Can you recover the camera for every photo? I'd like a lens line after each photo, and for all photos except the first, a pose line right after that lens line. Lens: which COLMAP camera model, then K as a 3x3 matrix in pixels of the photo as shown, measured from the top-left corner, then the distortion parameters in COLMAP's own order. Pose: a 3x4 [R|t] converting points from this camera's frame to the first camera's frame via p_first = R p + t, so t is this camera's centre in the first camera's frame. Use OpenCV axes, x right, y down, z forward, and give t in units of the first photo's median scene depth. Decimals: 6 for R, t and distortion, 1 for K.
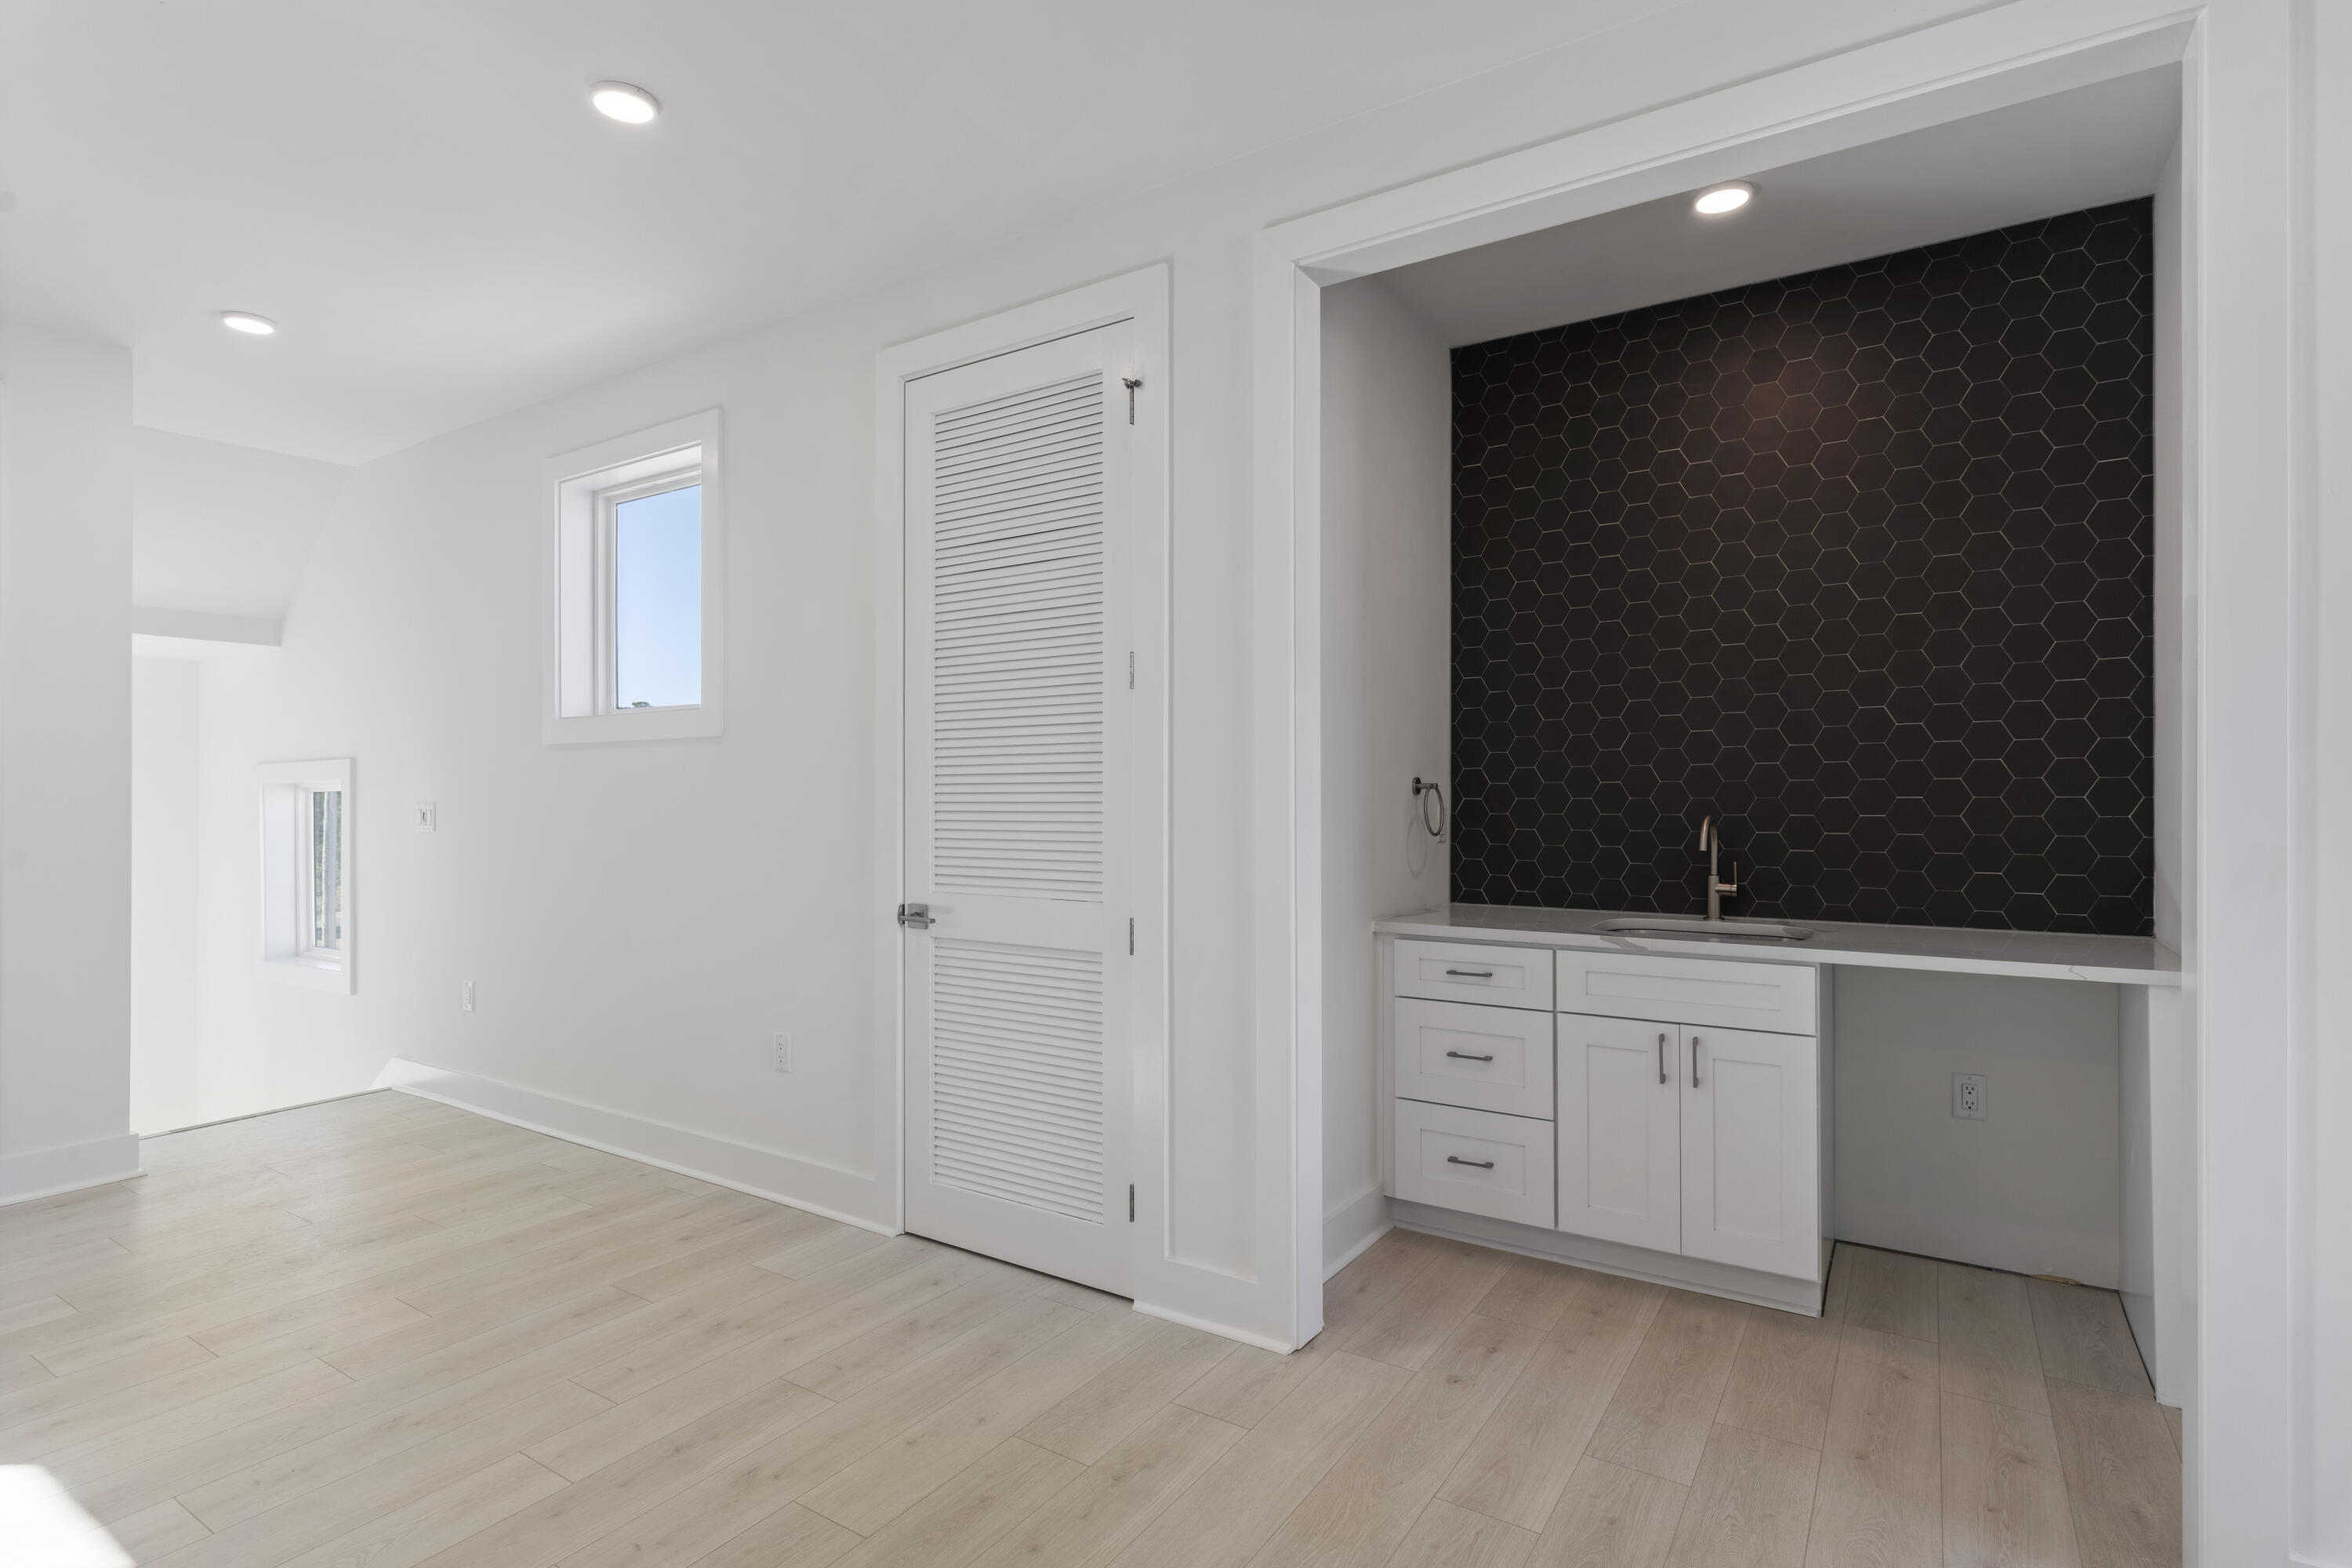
lens RADIAL K [[1145.2, 0, 1170.0], [0, 1145.2, 788.6], [0, 0, 1]] dist [0.004724, -0.000676]
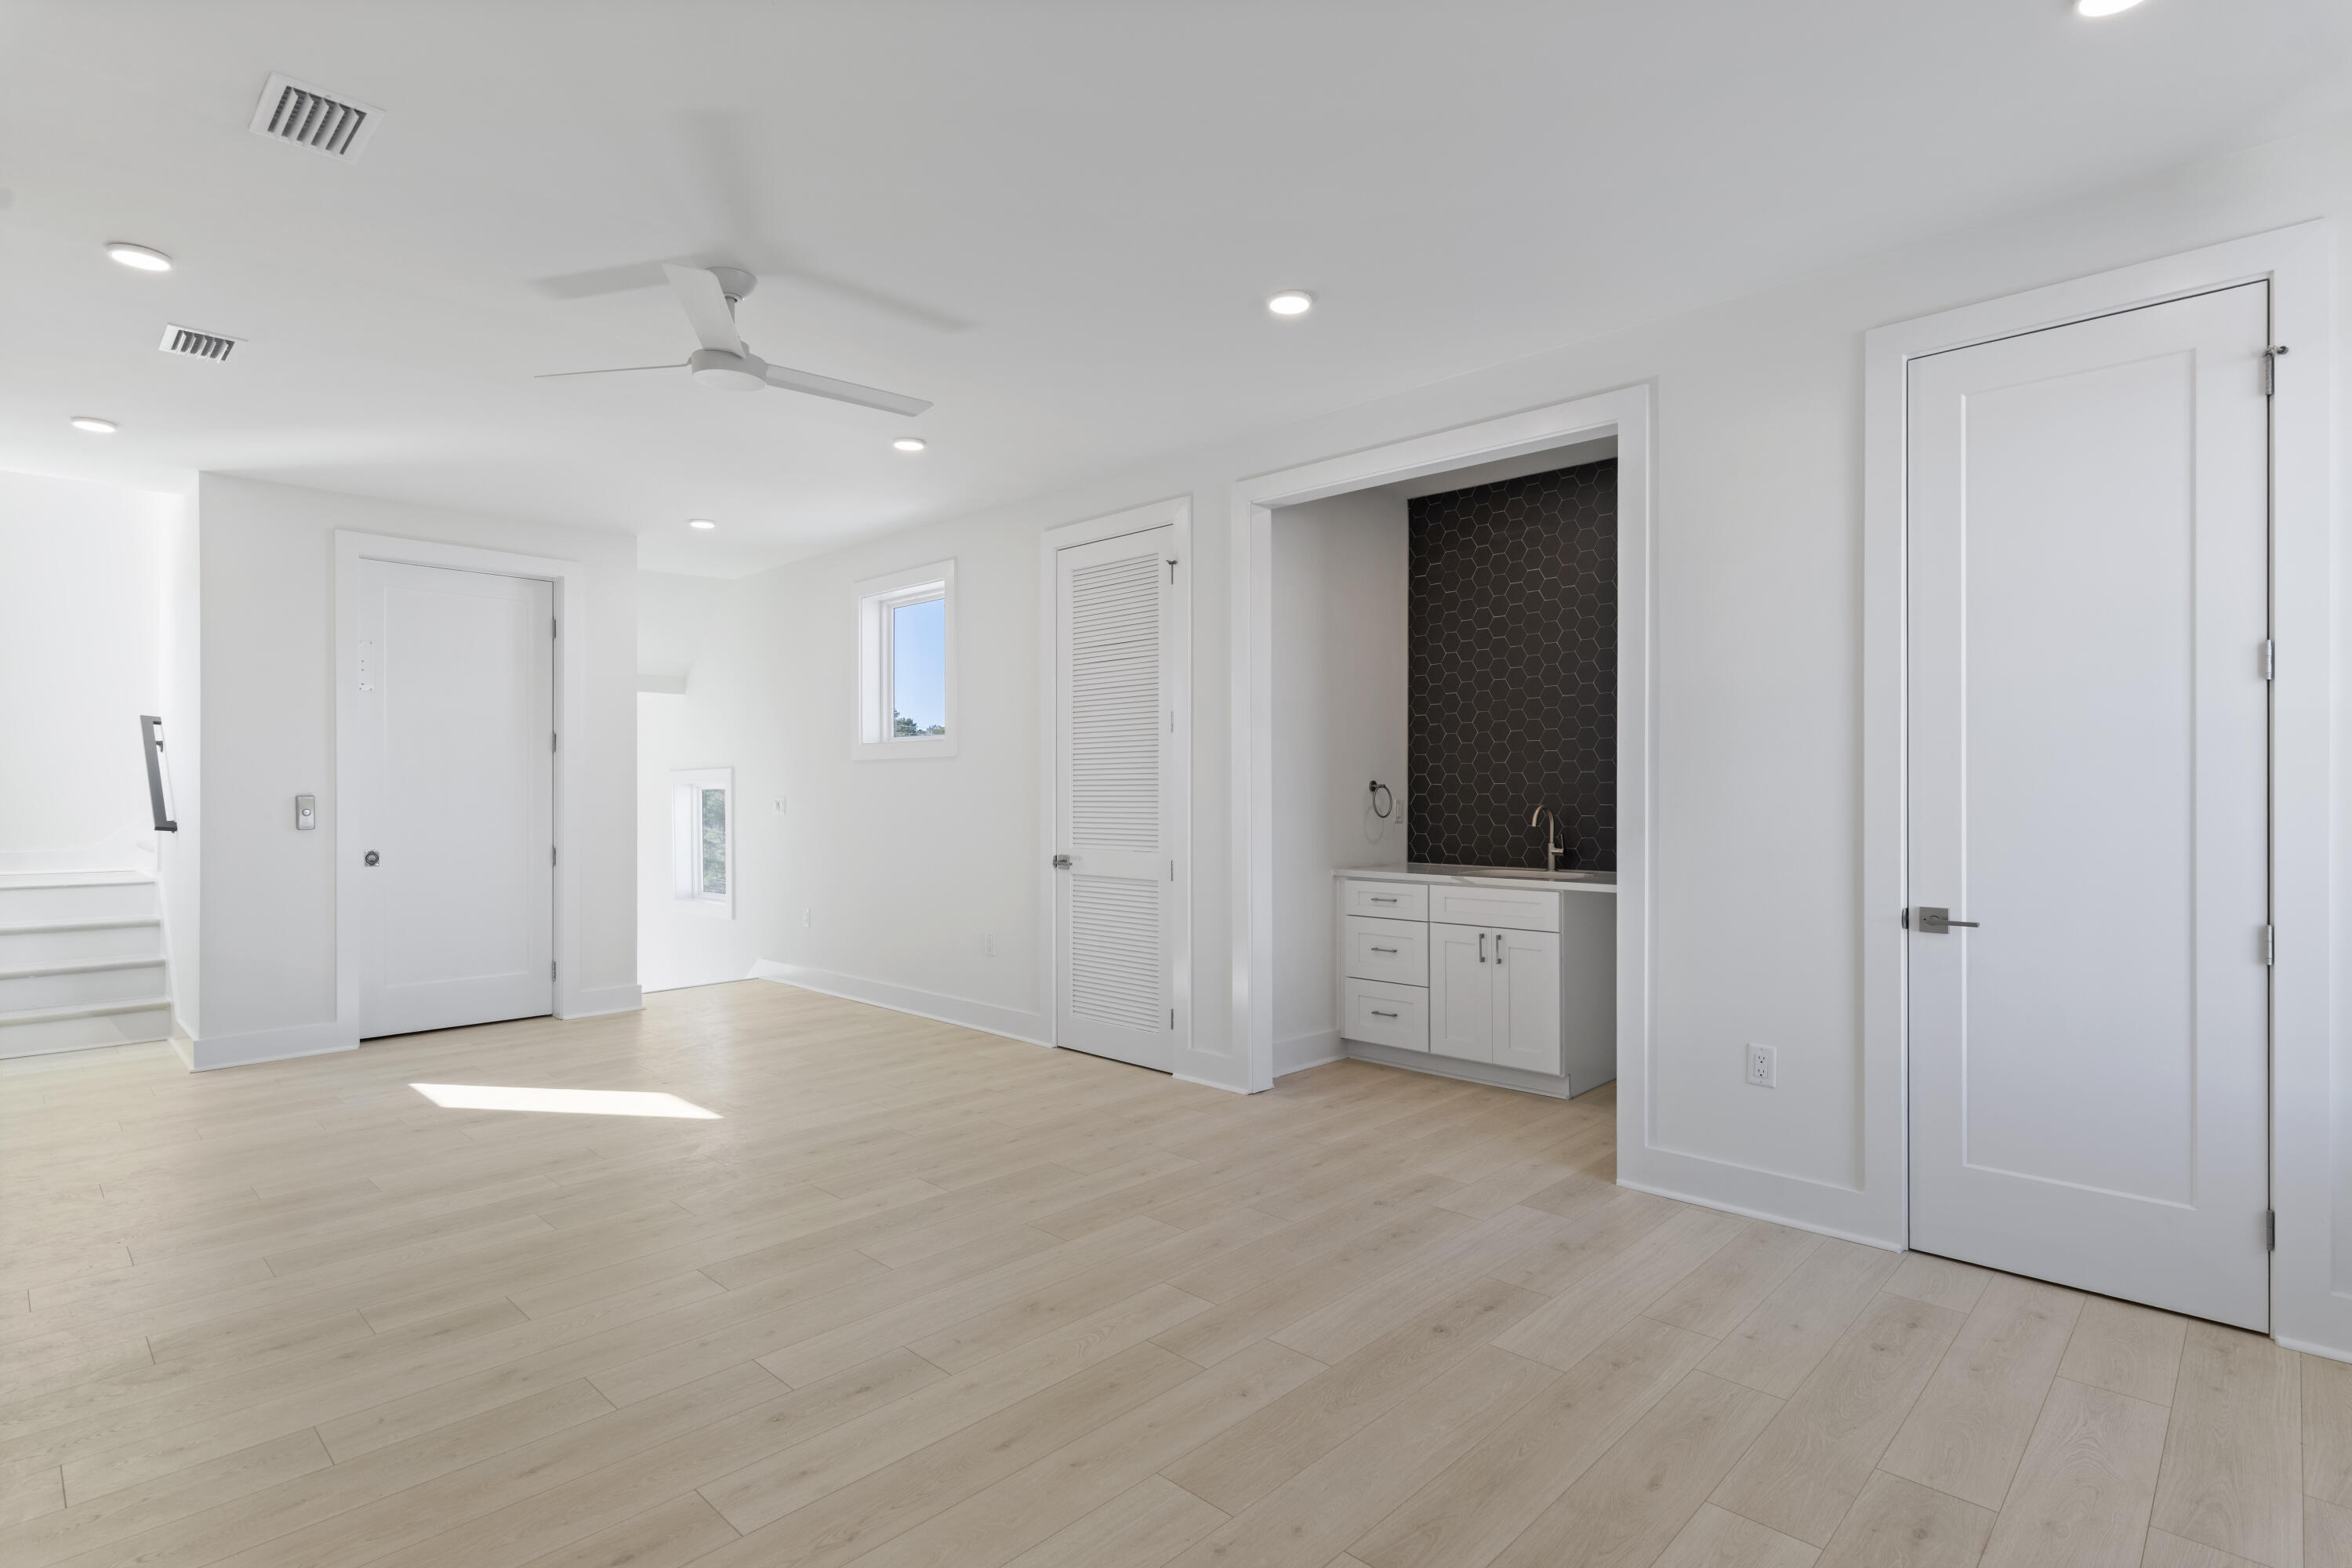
lens RADIAL K [[1145.2, 0, 1172.9], [0, 1145.2, 788.0], [0, 0, 1]] dist [0.004724, -0.000676]
pose [[0.982034, -0.000221, -0.188702, 0.261760], [0.000744, 0.999996, 0.002701, -0.004362], [0.188701, -0.002793, 0.982031, -0.648574]]
